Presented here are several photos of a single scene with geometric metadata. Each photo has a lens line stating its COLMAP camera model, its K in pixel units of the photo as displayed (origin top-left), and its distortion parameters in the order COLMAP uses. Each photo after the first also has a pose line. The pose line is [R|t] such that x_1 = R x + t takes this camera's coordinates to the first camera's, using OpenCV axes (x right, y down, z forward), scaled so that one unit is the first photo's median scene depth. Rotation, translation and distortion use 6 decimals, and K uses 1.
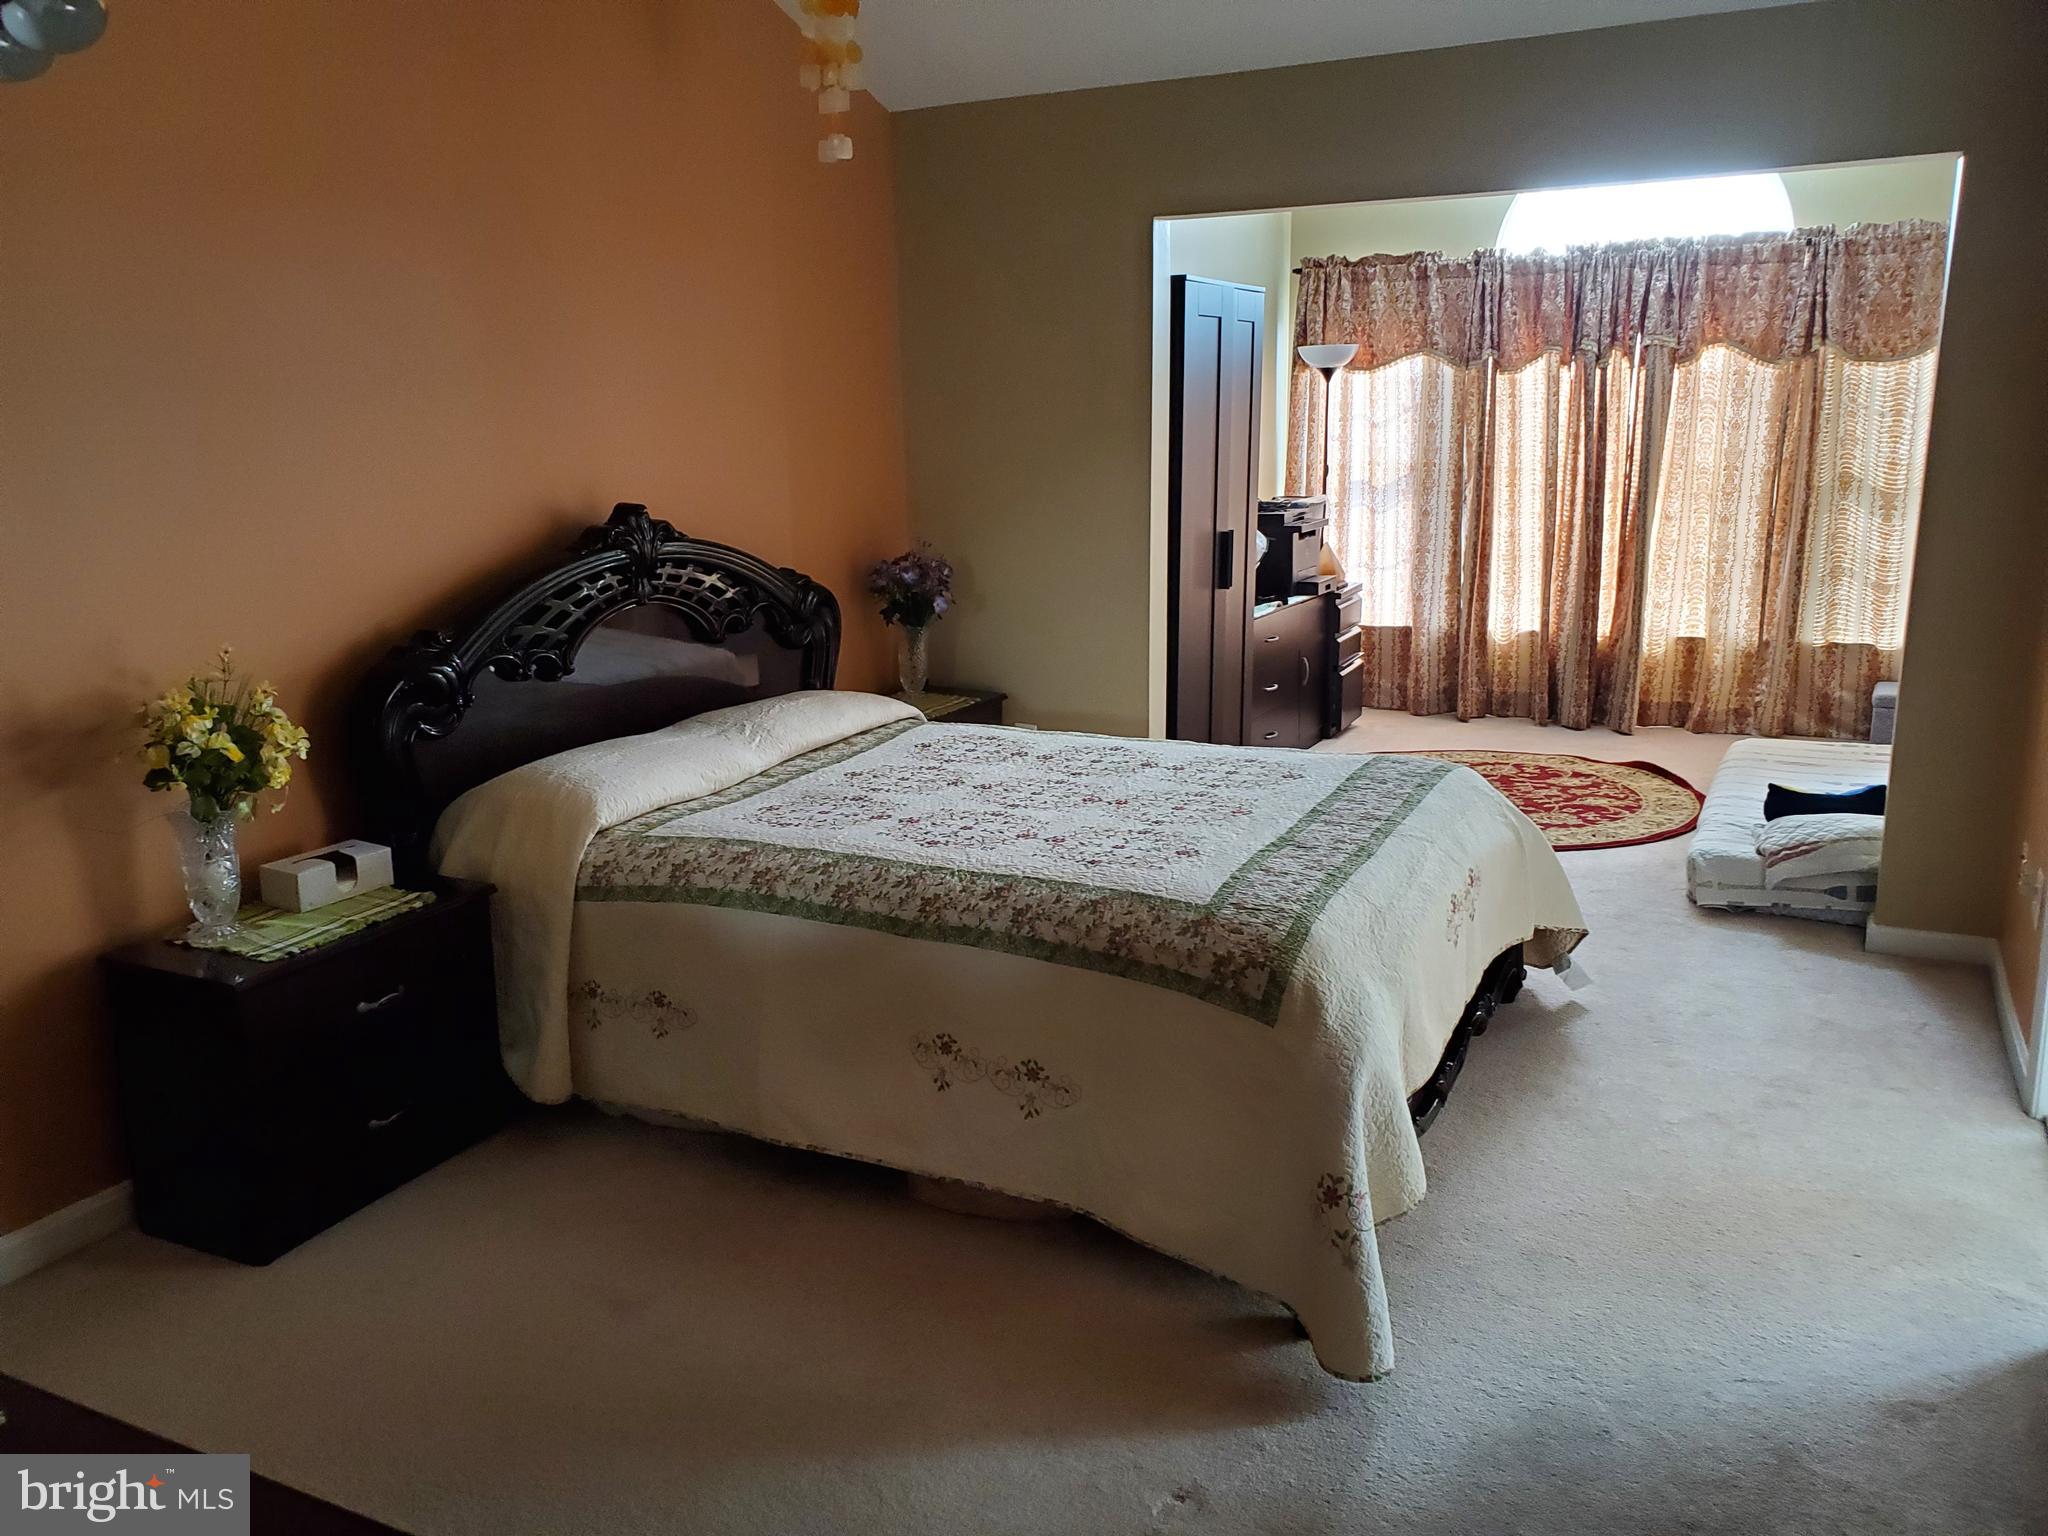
lens RADIAL K [[1610.3, 0, 1031.8], [0, 1610.3, 777.3], [0, 0, 1]] dist [0.046913, -0.058997]
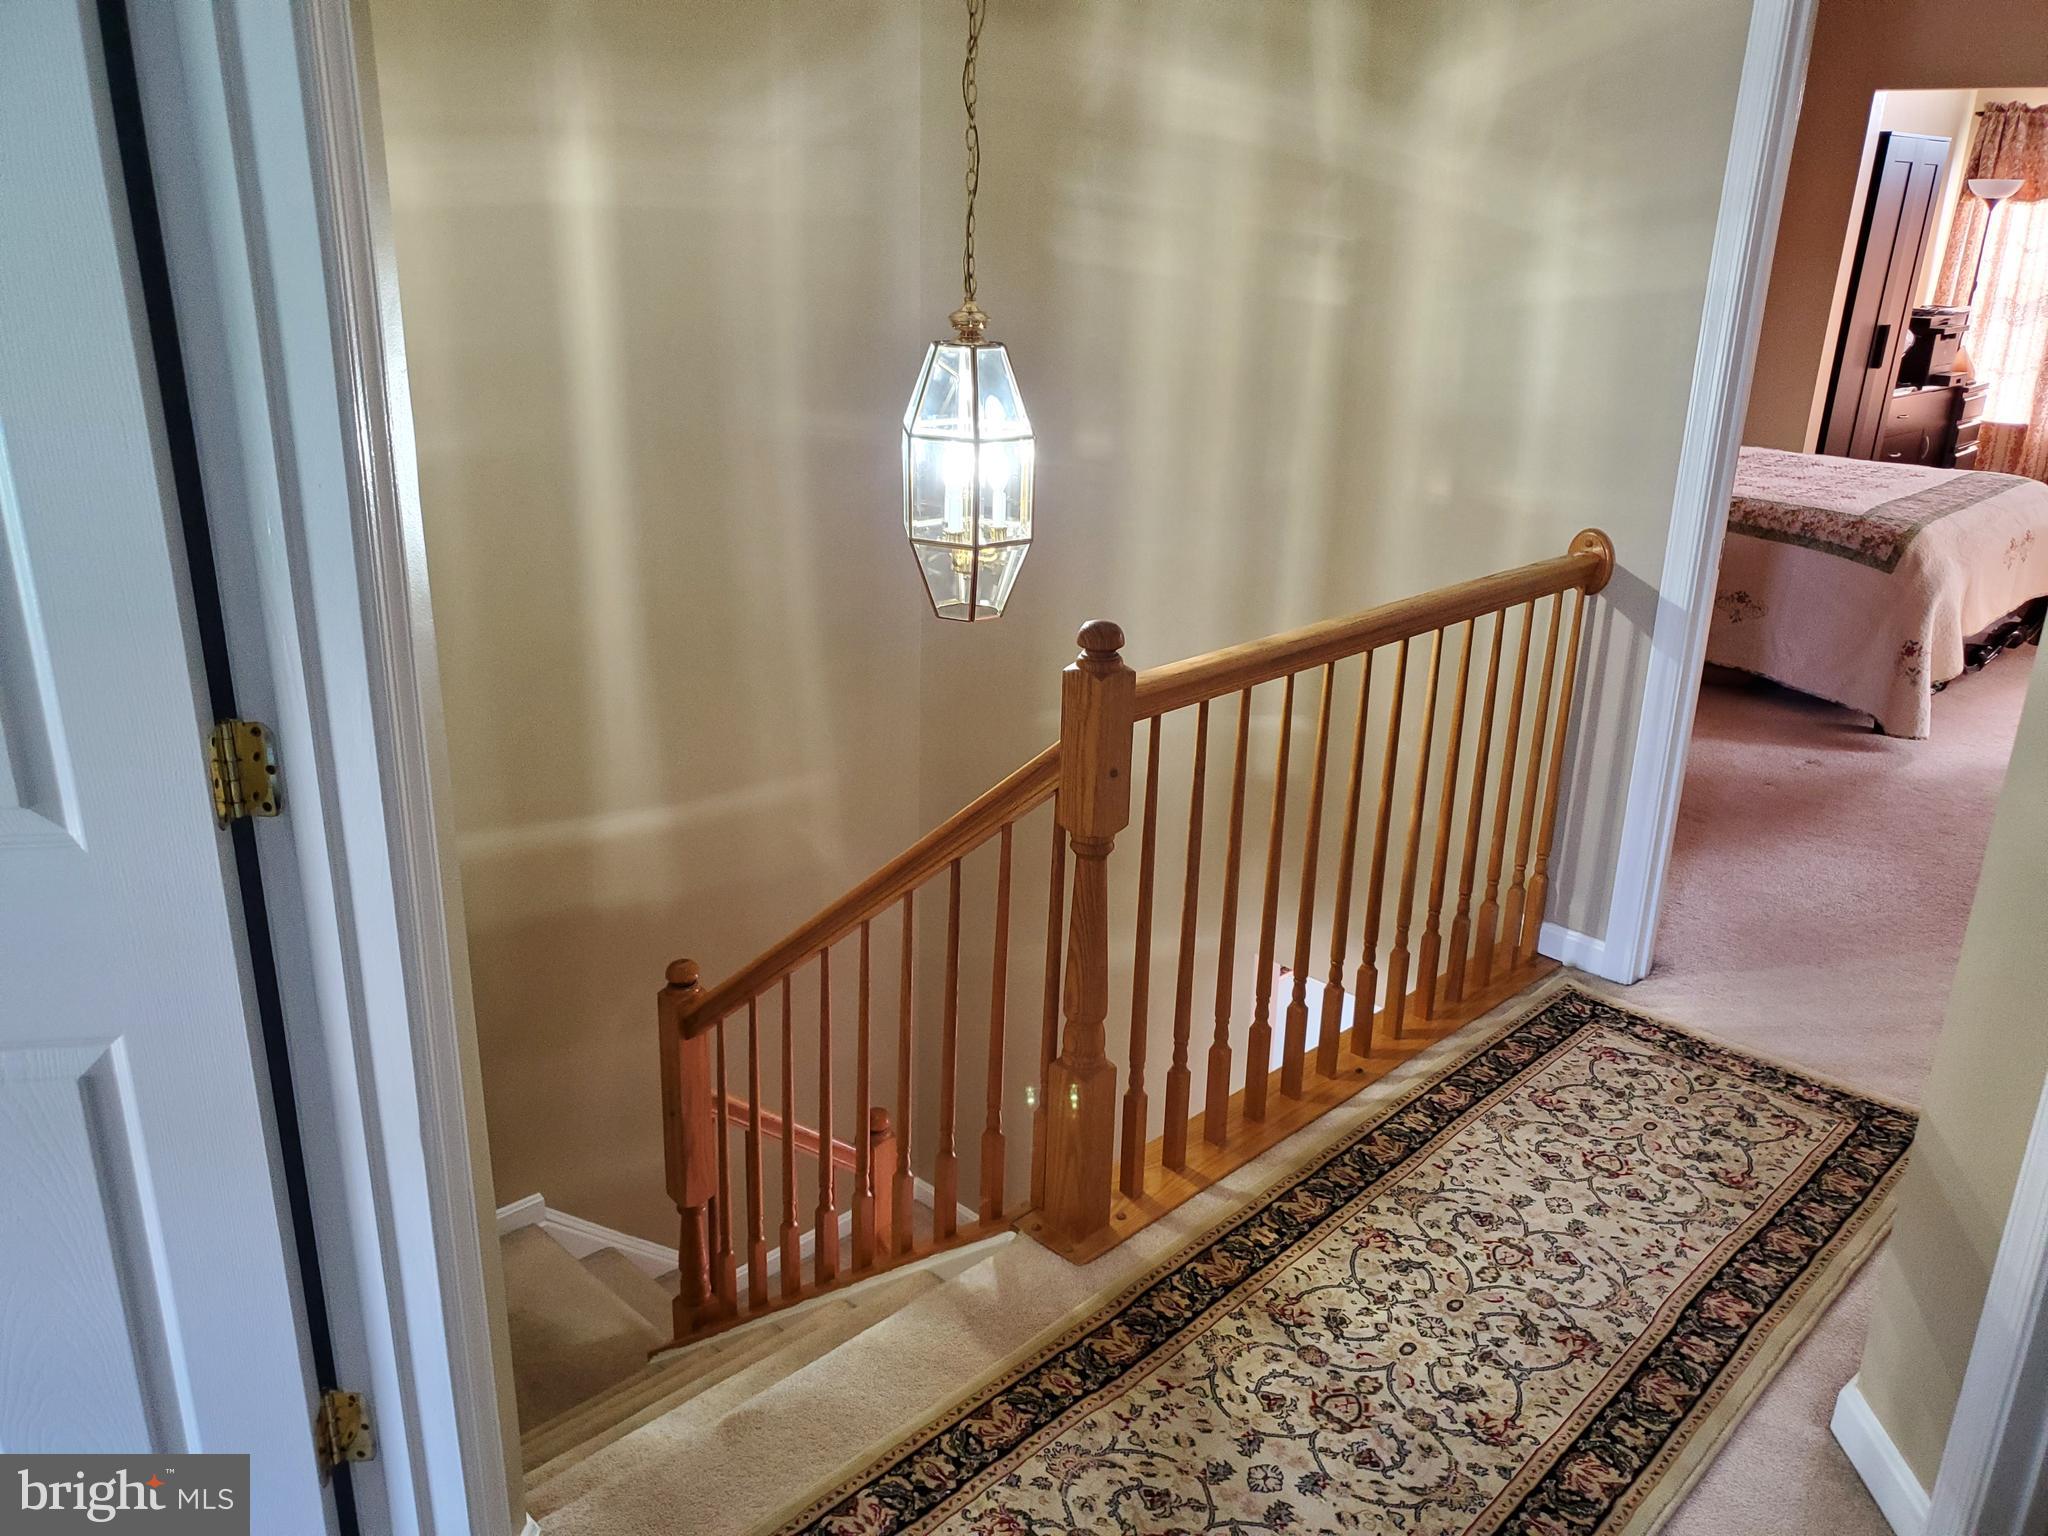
lens RADIAL K [[1610.3, 0, 1031.8], [0, 1610.3, 777.3], [0, 0, 1]] dist [0.046913, -0.058997]
pose [[0.944877, 0.154260, -0.288810, -0.081059], [-0.117313, 0.983000, 0.141239, 0.087292], [0.305688, -0.099572, 0.946911, -0.427762]]
